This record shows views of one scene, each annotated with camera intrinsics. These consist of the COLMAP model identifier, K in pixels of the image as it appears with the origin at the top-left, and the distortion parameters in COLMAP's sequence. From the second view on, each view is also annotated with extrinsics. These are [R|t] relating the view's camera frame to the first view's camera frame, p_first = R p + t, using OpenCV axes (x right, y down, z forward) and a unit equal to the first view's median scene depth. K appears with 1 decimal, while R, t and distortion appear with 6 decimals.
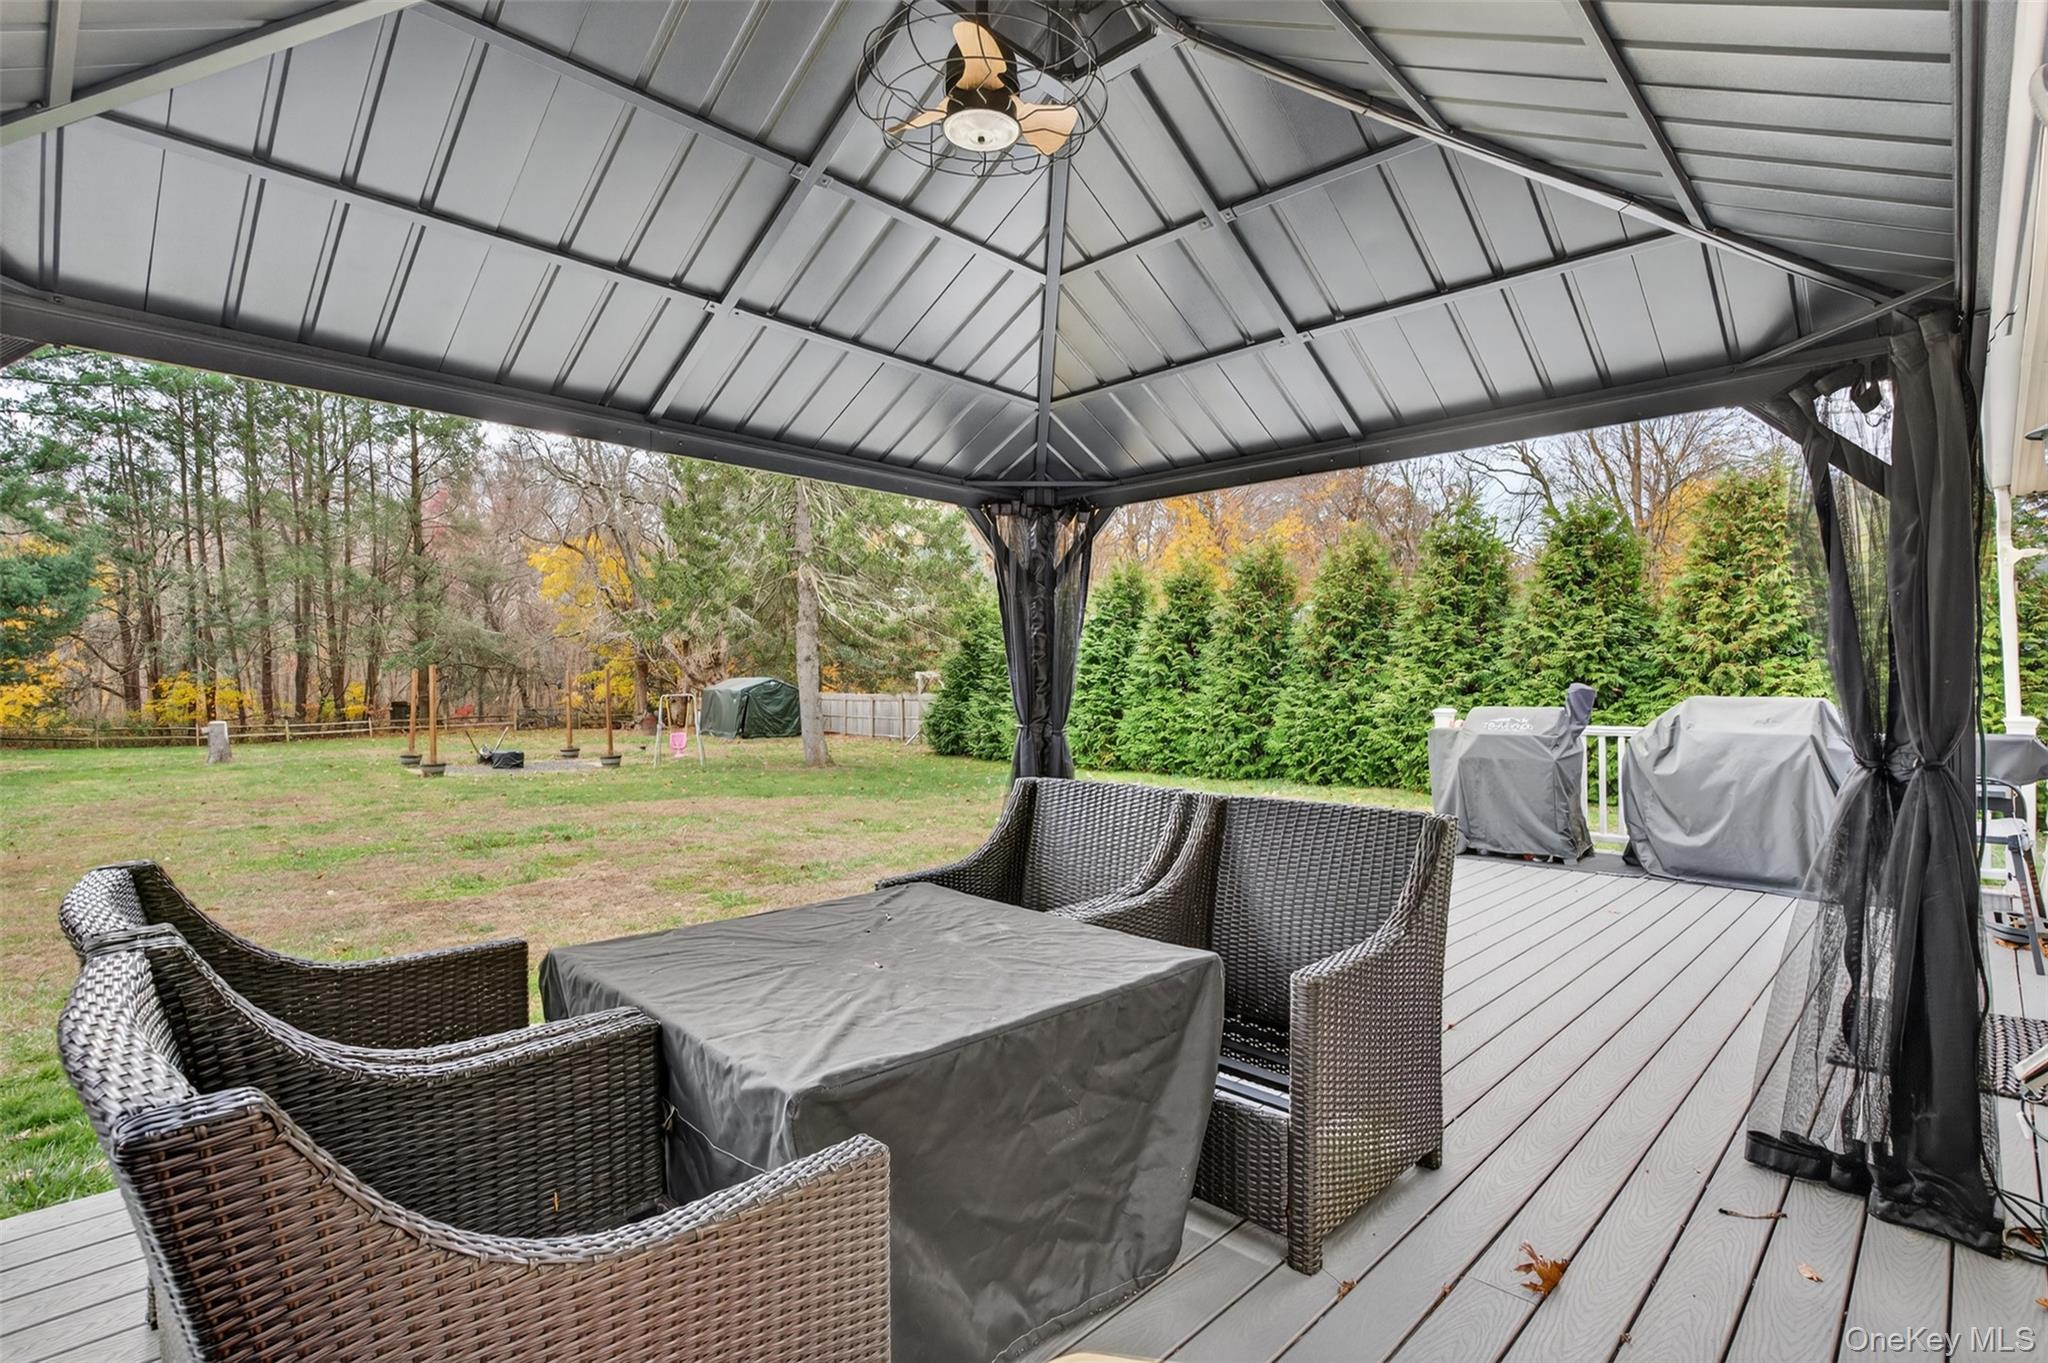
lens RADIAL K [[980.8, 0, 1024.0], [0, 980.8, 681.5], [0, 0, 1]] dist [-0.000498, -0.000241]
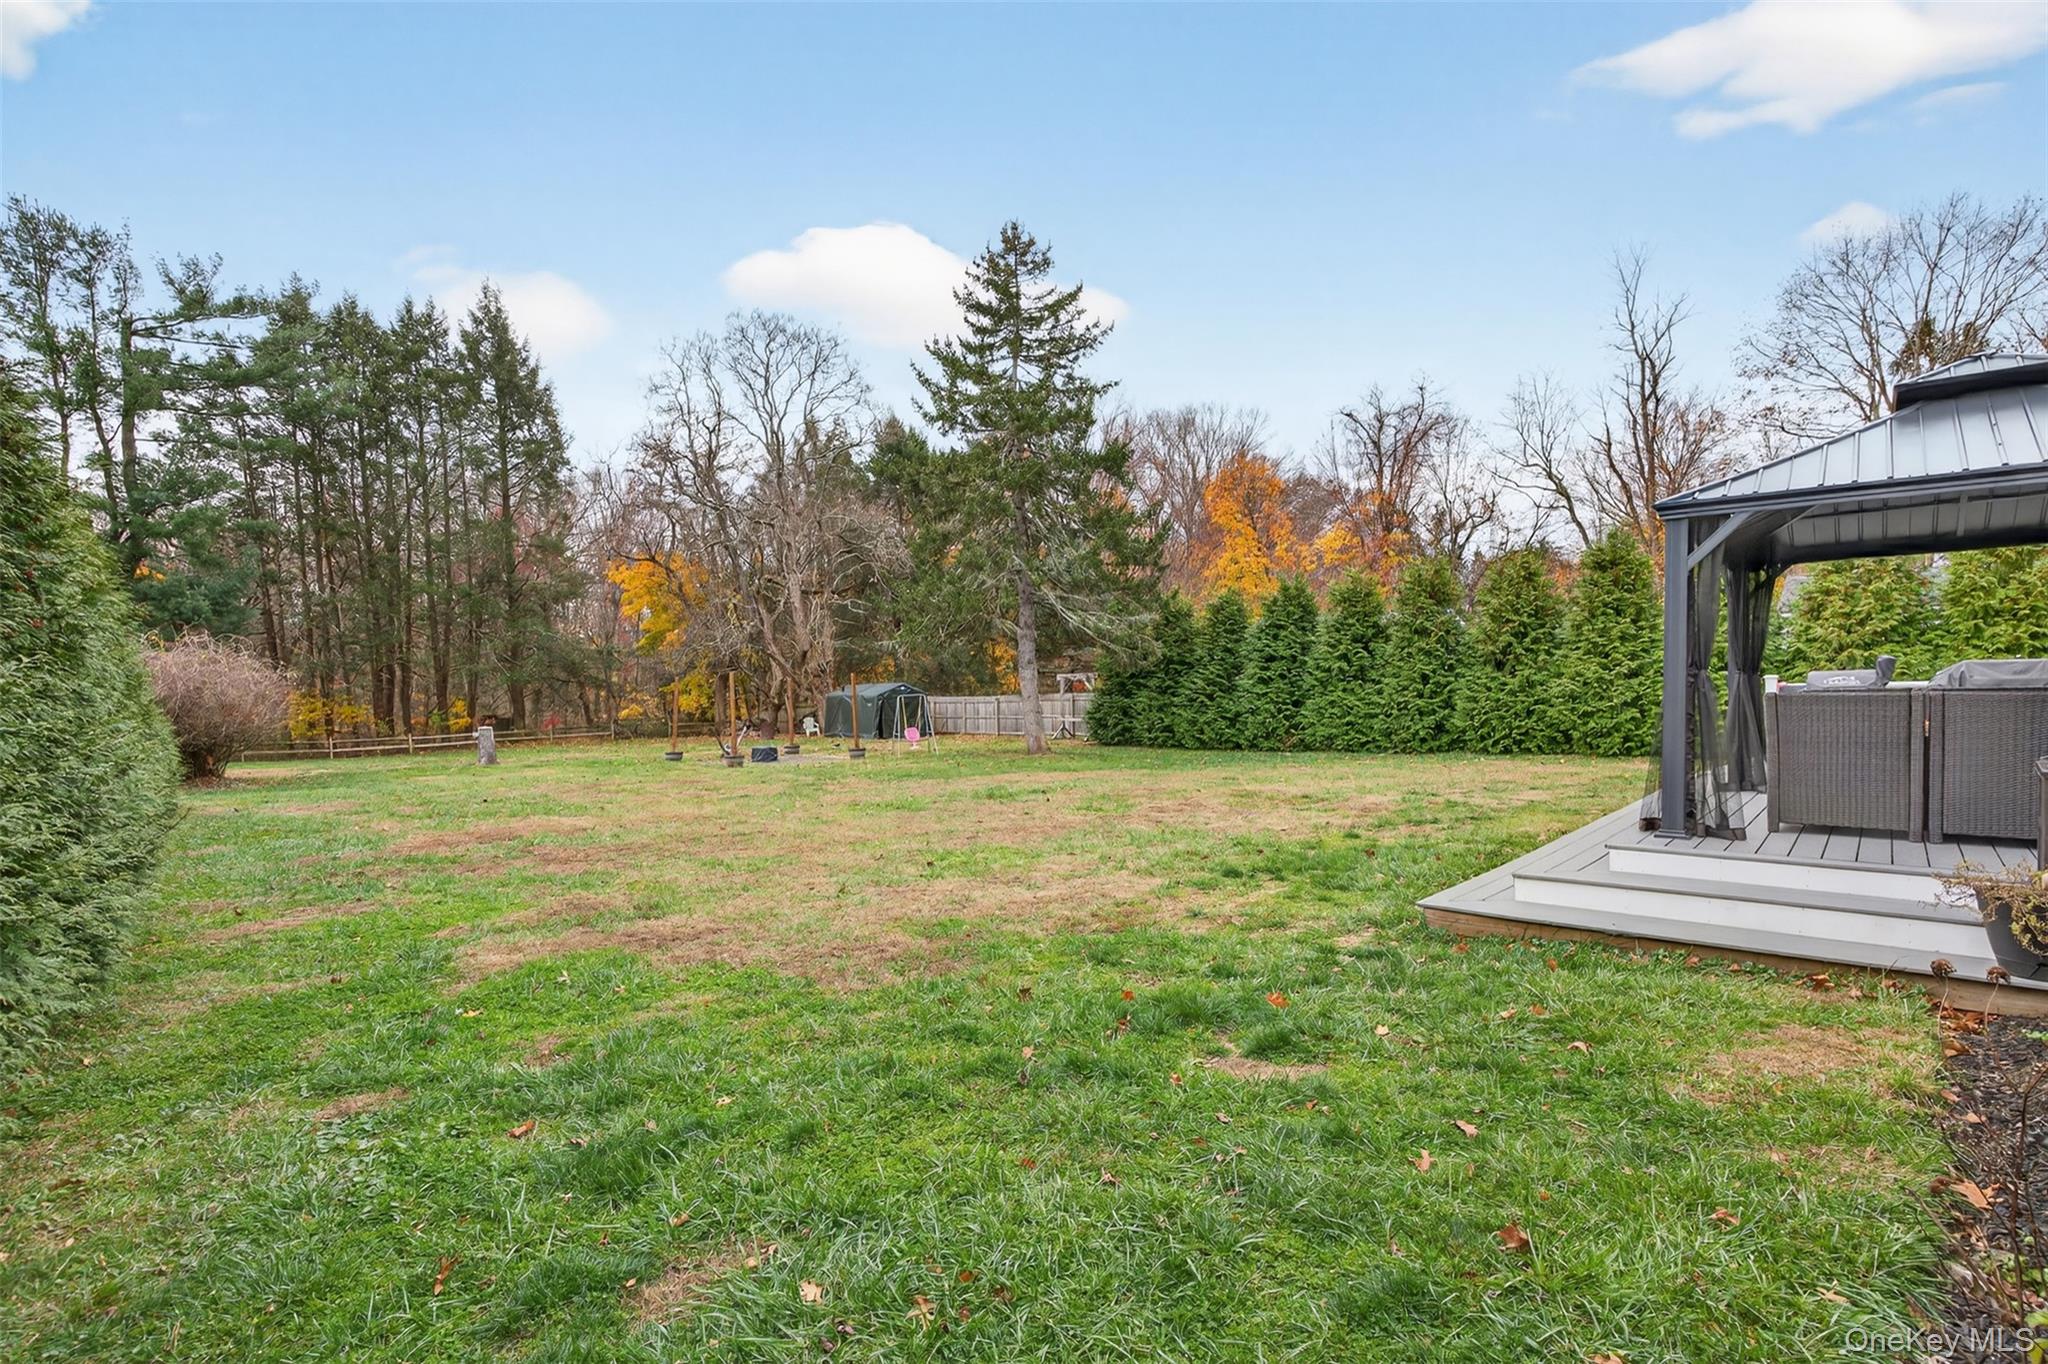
lens RADIAL K [[983.2, 0, 1024.0], [0, 983.2, 682.0], [0, 0, 1]] dist [-0.012372, -0.000205]
pose [[0.998717, -0.018368, 0.047201, -0.339017], [0.018716, 0.999801, -0.006935, 0.010184], [-0.047064, 0.007809, 0.998861, -0.201457]]
